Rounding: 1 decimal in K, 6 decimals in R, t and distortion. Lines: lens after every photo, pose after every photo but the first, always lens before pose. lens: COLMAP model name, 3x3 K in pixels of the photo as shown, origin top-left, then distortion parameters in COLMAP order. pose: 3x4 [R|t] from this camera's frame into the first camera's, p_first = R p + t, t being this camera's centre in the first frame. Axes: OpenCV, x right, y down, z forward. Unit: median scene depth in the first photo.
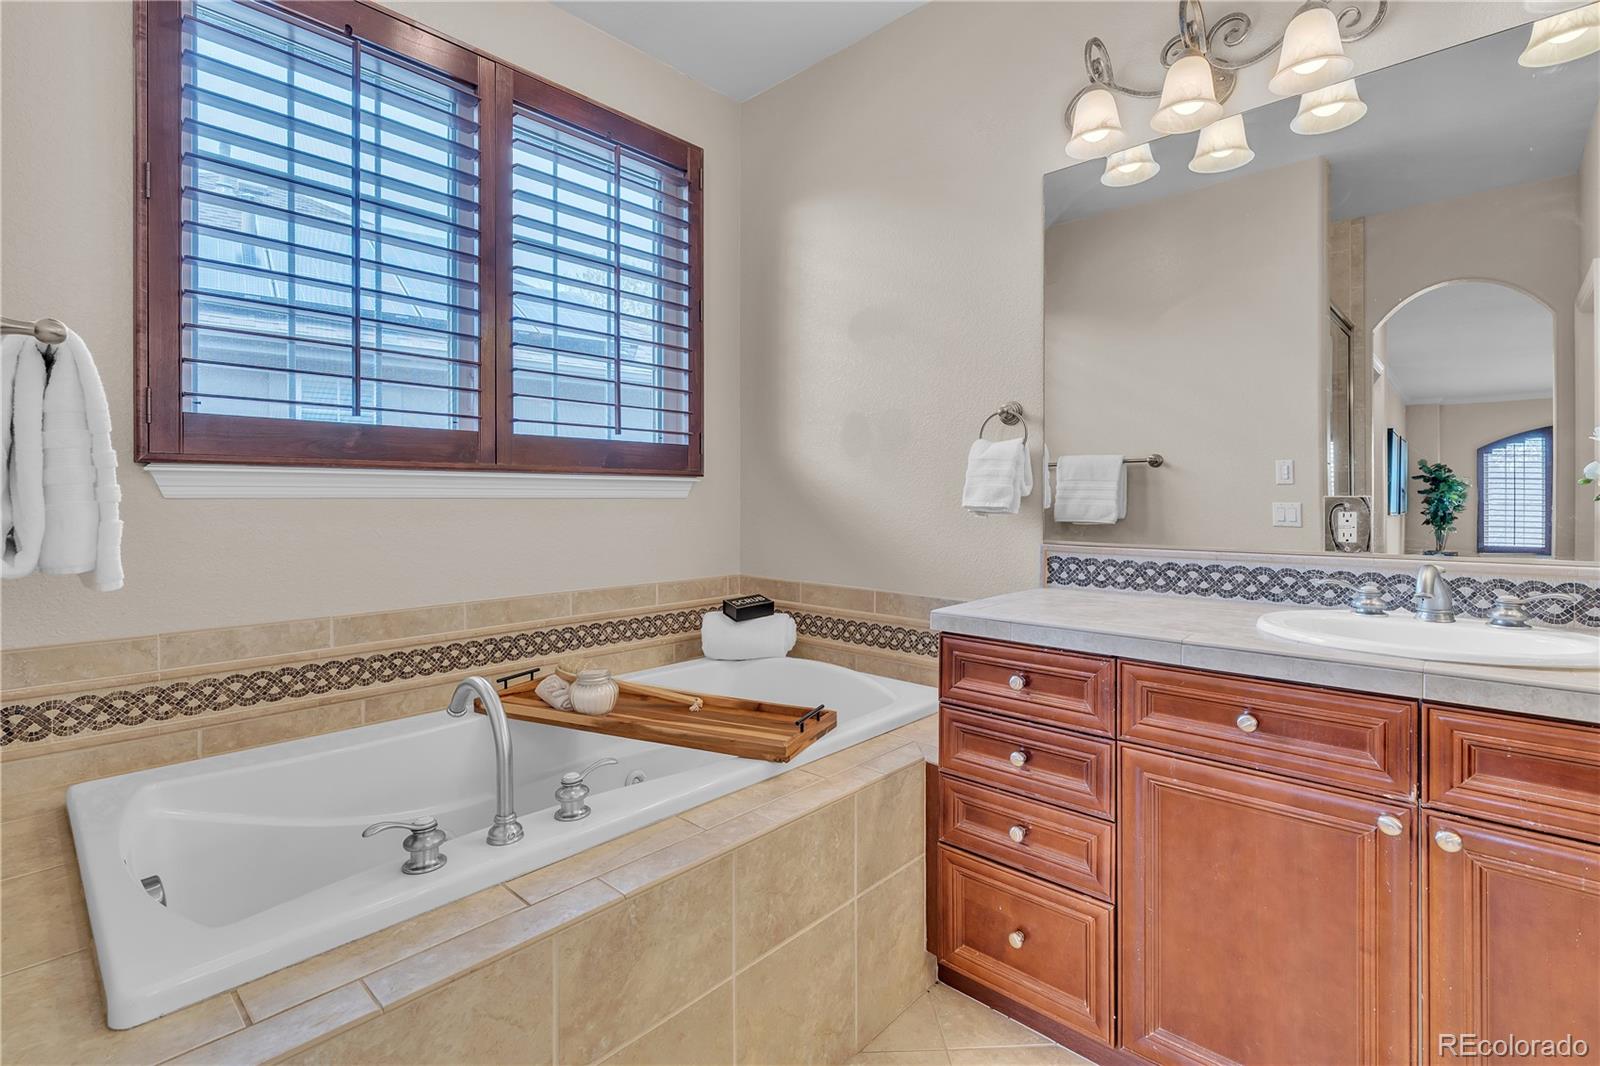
lens RADIAL K [[729.6, 0, 782.2], [0, 729.6, 504.7], [0, 0, 1]] dist [-0.007771, 0.001259]
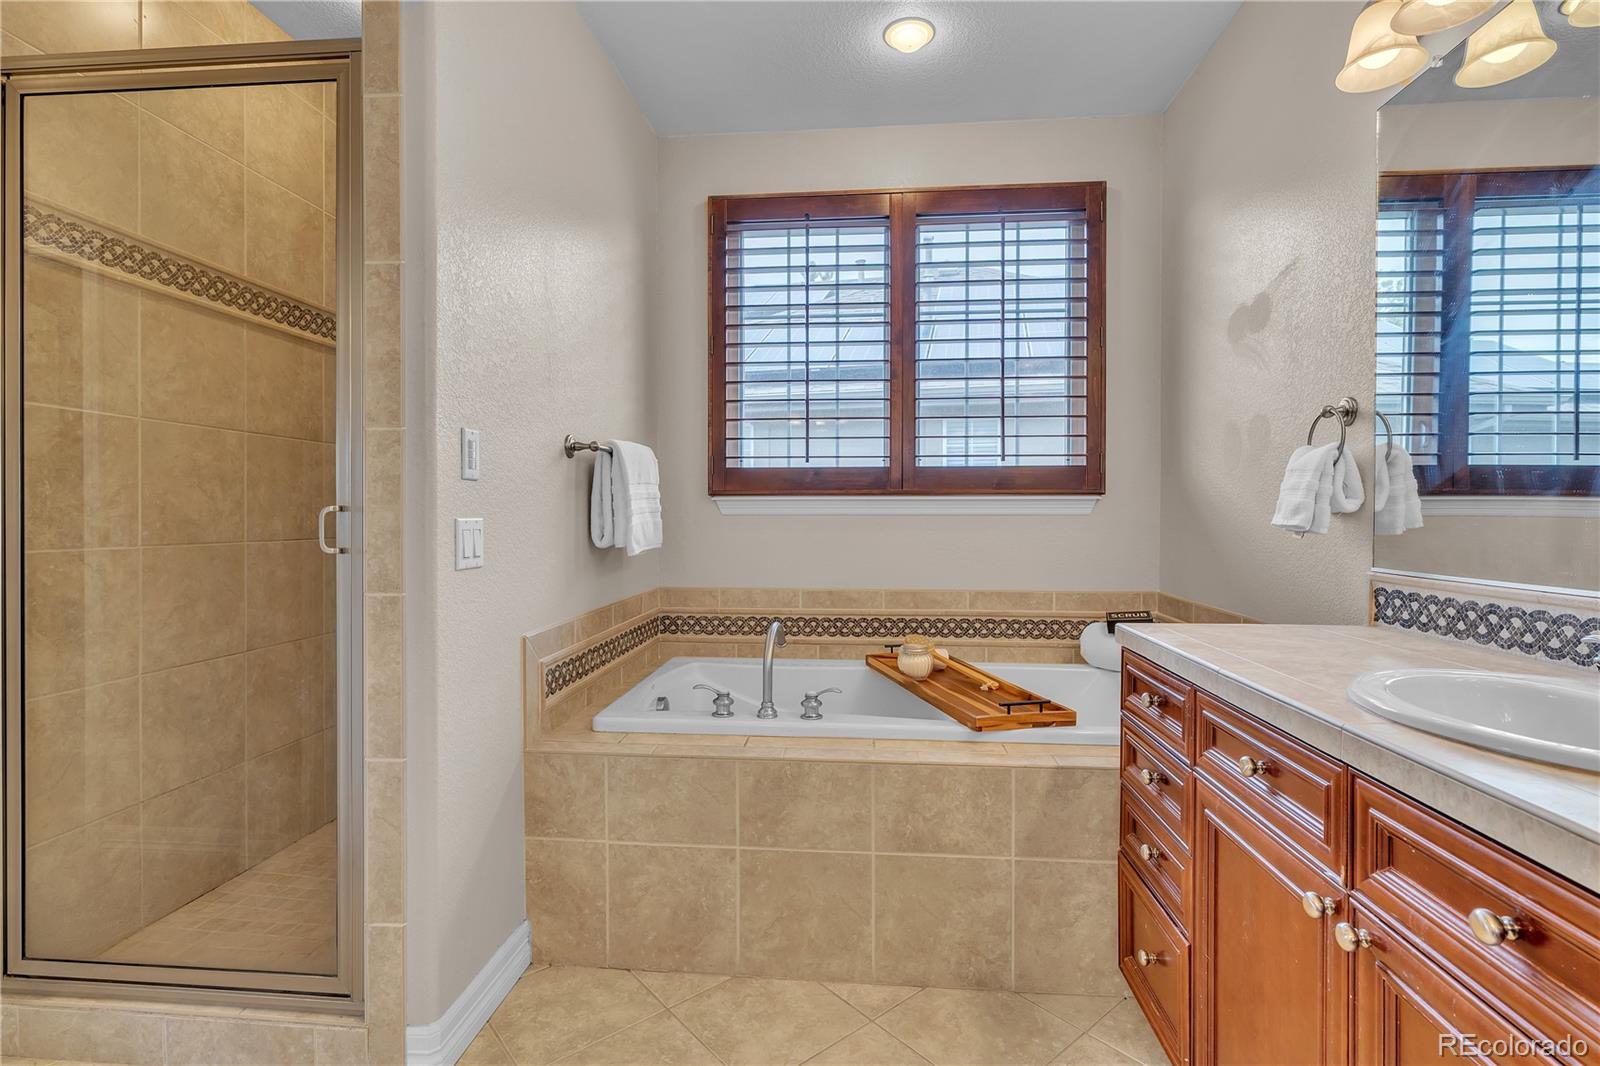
lens RADIAL K [[729.6, 0, 798.5], [0, 729.6, 523.2], [0, 0, 1]] dist [-0.007771, 0.001259]
pose [[0.620775, 0.009683, -0.783929, 0.610092], [-0.008102, 0.999950, 0.005936, 0.000168], [0.783947, 0.002666, 0.620822, 0.004551]]
